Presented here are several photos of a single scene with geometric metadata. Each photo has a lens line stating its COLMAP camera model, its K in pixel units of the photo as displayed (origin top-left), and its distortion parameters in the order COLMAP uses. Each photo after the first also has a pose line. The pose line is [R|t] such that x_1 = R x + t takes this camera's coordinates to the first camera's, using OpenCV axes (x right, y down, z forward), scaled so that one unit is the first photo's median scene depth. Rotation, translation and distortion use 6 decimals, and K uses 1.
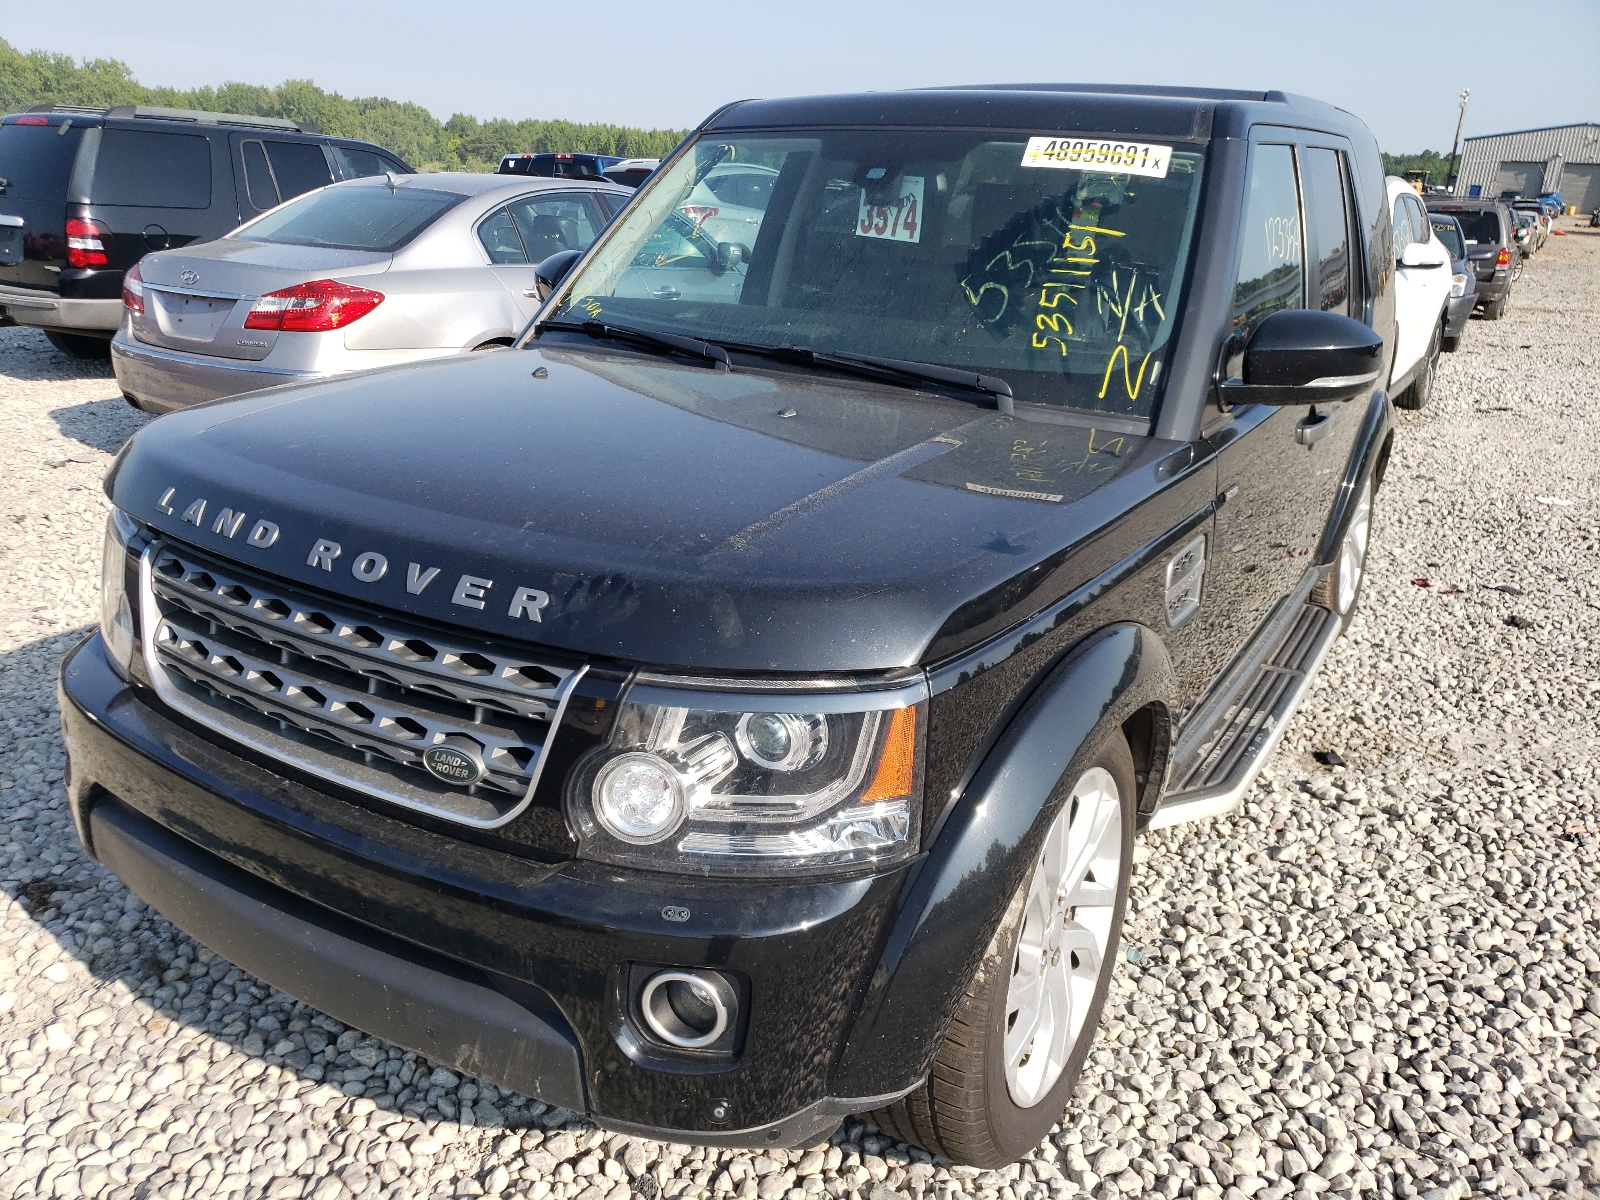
lens RADIAL K [[1263.9, 0, 800.5], [0, 1263.9, 550.1], [0, 0, 1]] dist [-0.023231, 0.078767]
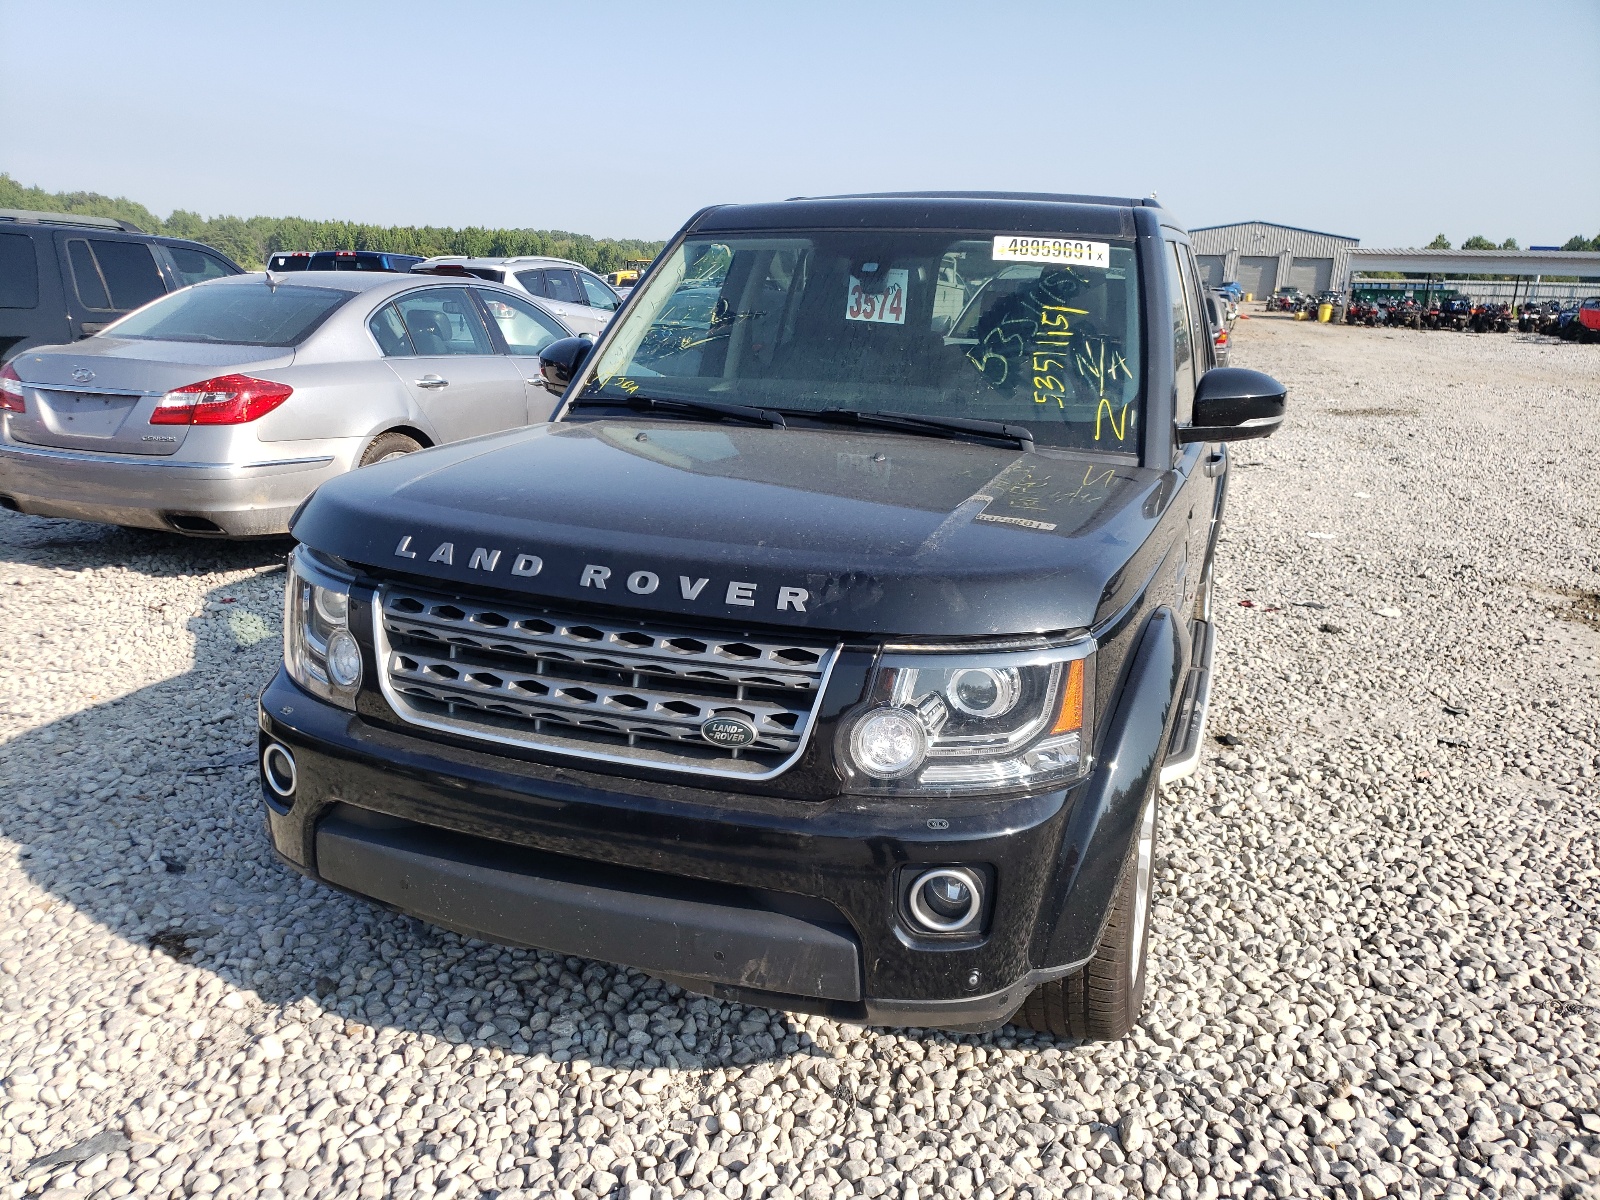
lens RADIAL K [[1263.9, 0, 800.5], [0, 1263.9, 550.1], [0, 0, 1]] dist [-0.023231, 0.078767]
pose [[0.979893, -0.051609, 0.192732, -0.278817], [0.064983, 0.995850, -0.063724, 0.046729], [-0.188643, 0.074967, 0.979180, -0.159899]]
